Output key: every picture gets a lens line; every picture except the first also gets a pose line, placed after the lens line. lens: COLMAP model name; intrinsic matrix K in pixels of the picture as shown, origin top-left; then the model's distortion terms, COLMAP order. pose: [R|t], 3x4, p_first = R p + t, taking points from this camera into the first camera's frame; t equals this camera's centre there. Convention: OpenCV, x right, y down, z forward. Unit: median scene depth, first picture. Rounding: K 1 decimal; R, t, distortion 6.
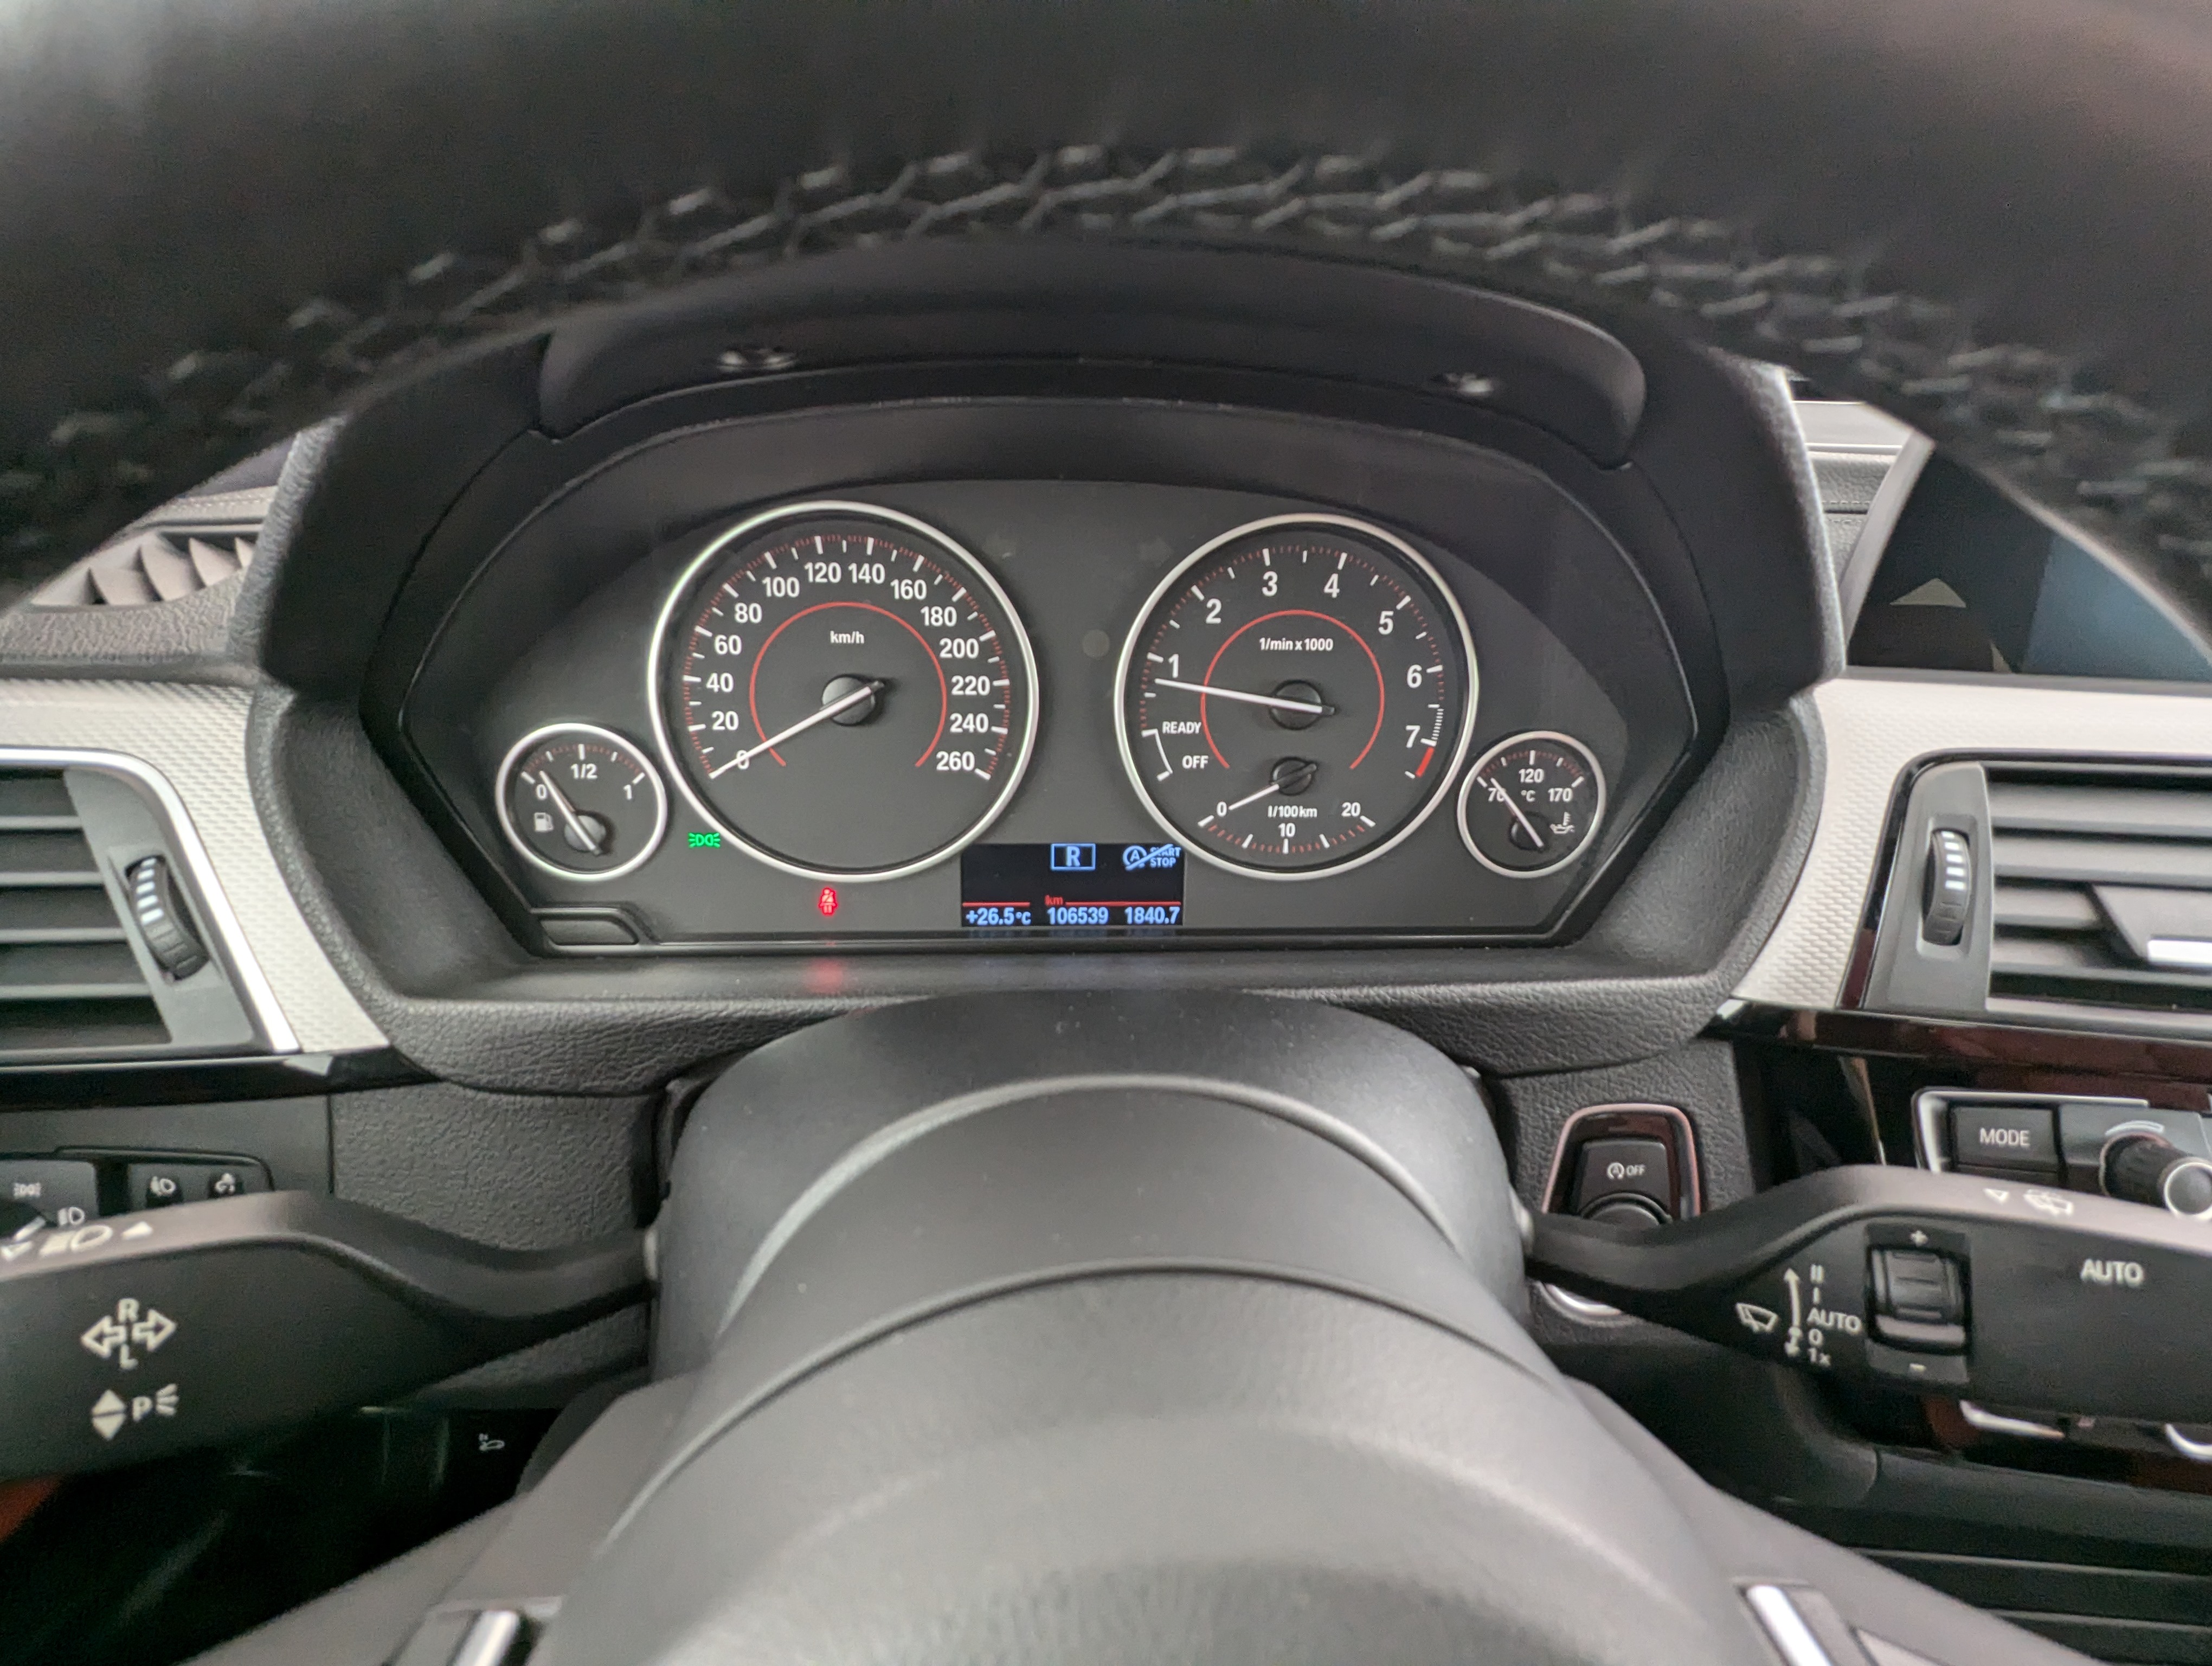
lens RADIAL K [[1073.1, 0, 1104.5], [0, 1073.1, 847.7], [0, 0, 1]] dist [-0.002073, -0.002886]
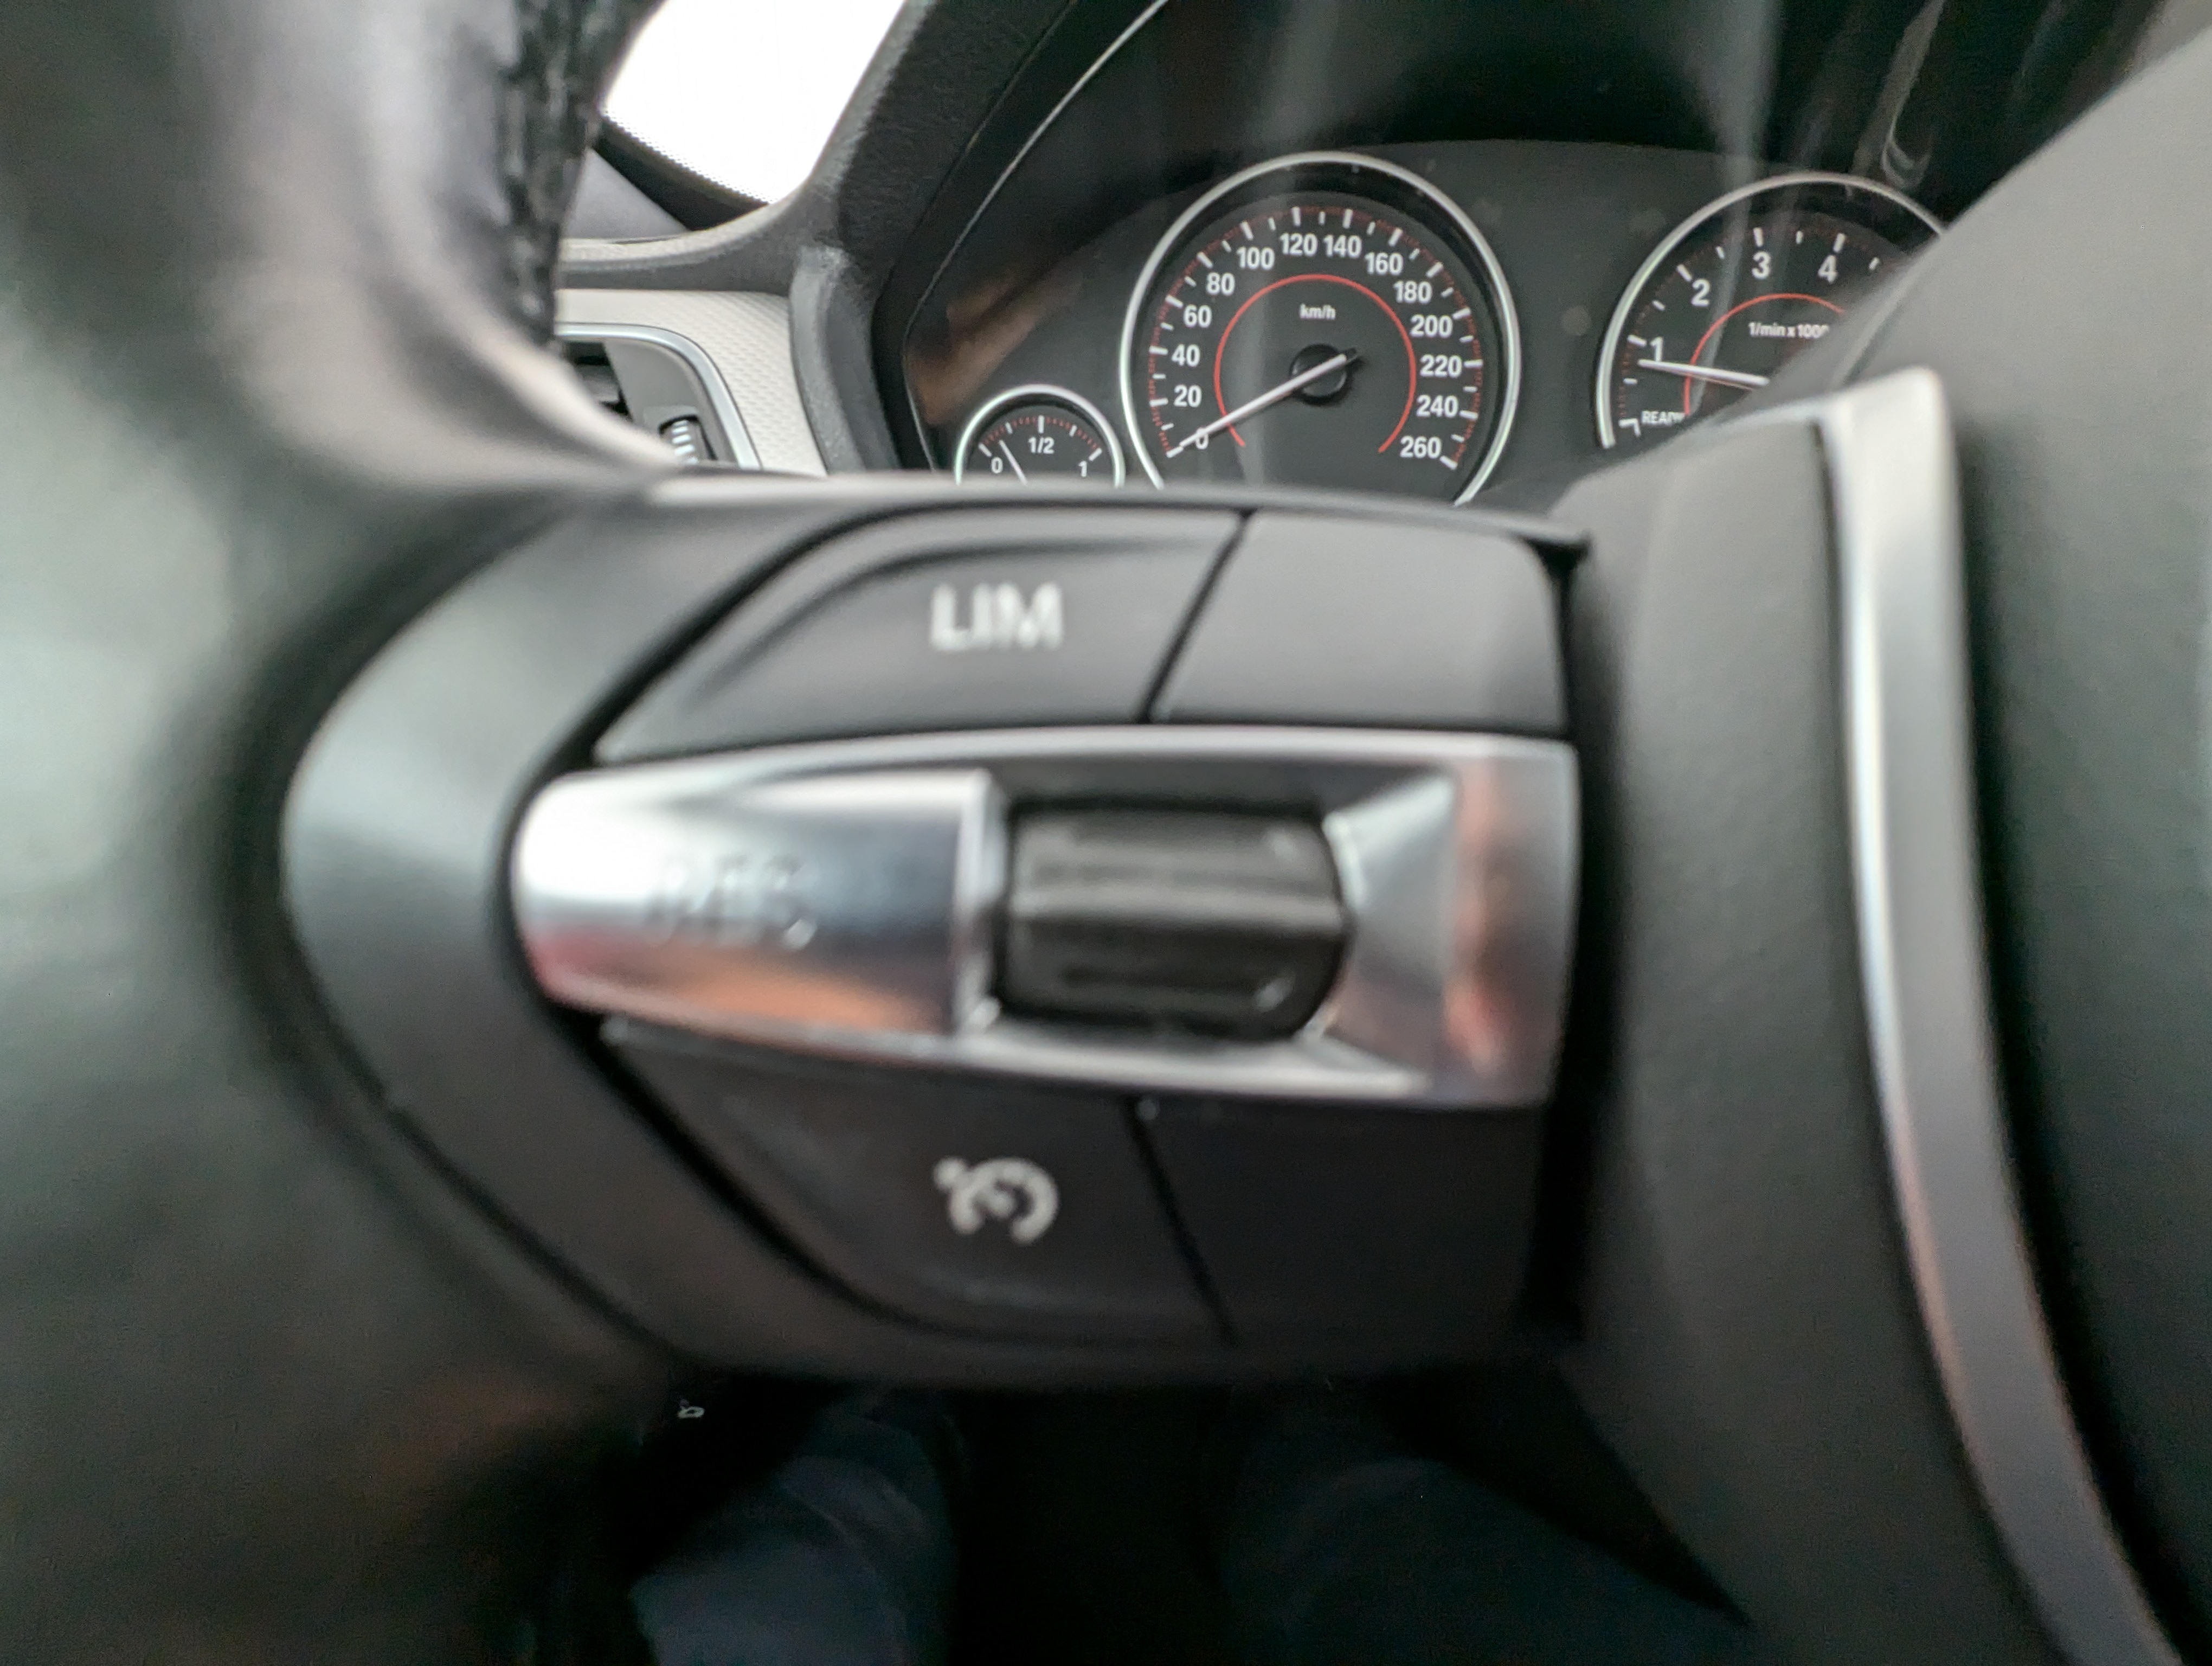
lens RADIAL K [[1073.1, 0, 1110.3], [0, 1073.1, 828.4], [0, 0, 1]] dist [-0.002073, -0.002886]
pose [[0.996323, 0.021385, -0.082965, -0.334527], [-0.032616, 0.990105, -0.136485, 0.399815], [0.079226, 0.138689, 0.987162, 0.097512]]
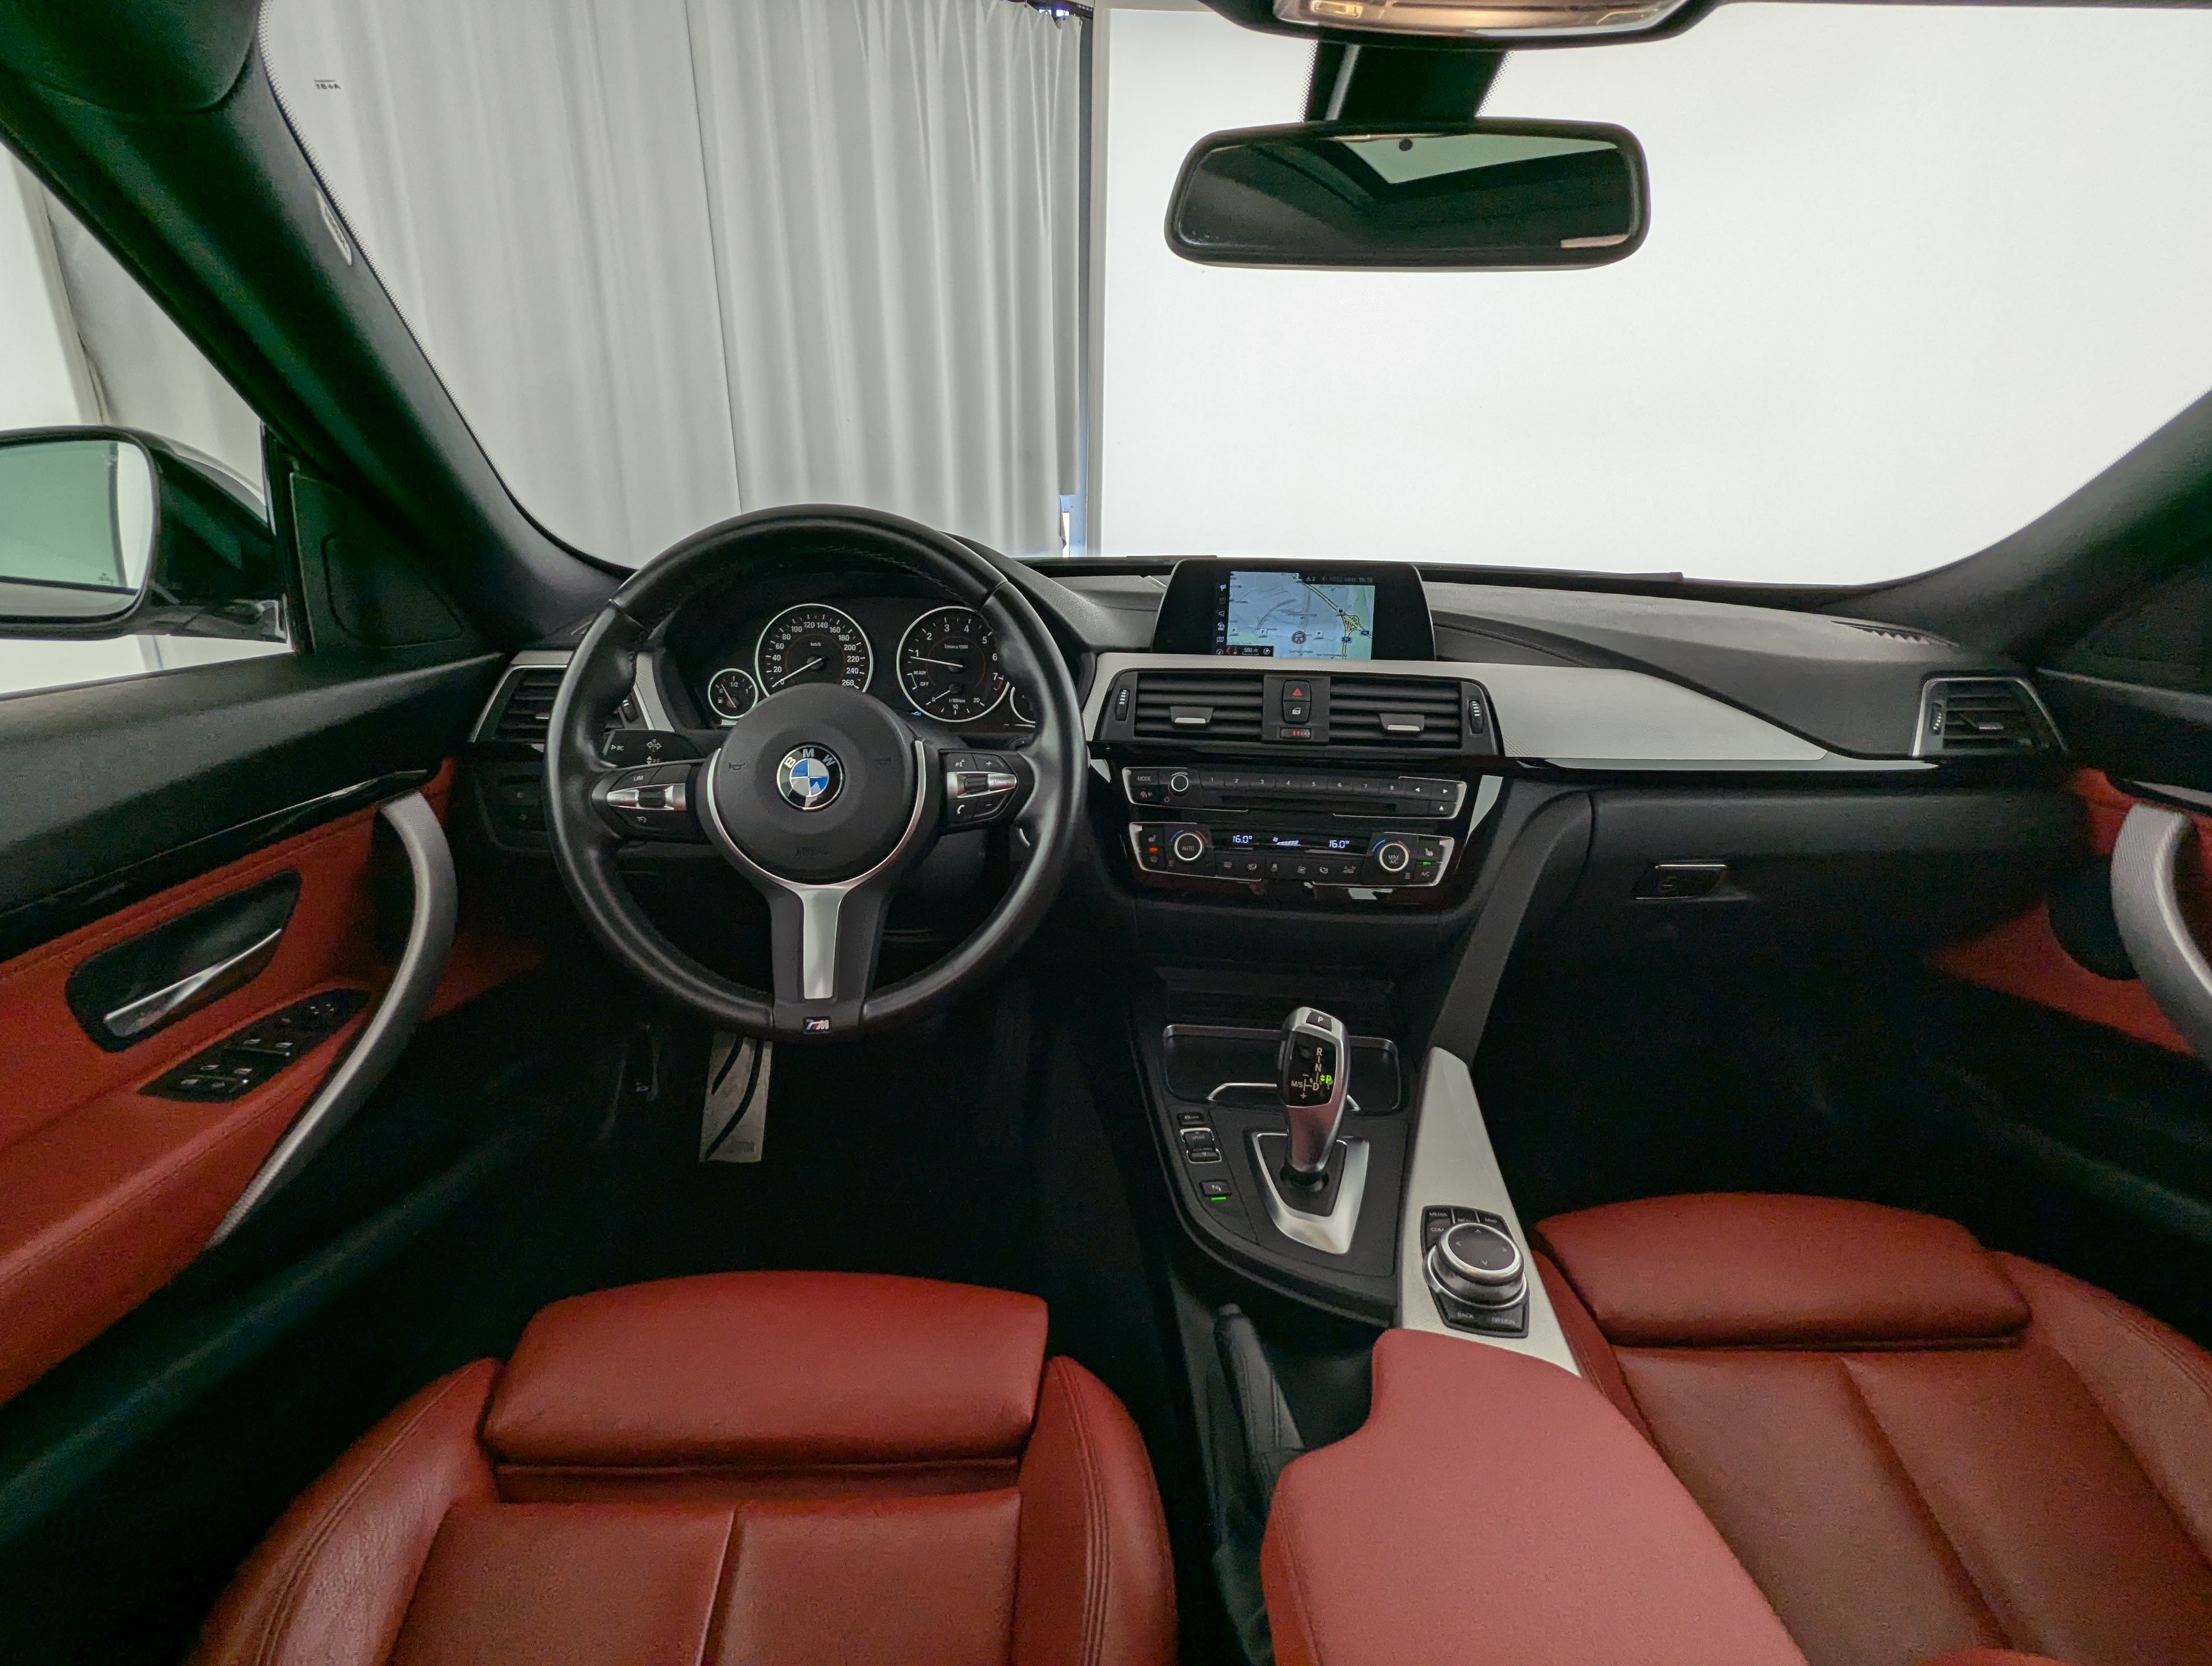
lens RADIAL K [[1073.1, 0, 1103.9], [0, 1073.1, 842.1], [0, 0, 1]] dist [-0.002073, -0.002886]
pose [[0.998113, 0.001542, -0.061388, 0.837347], [-0.011236, 0.987395, -0.157877, 0.904493], [0.060371, 0.158269, 0.985549, -2.071802]]
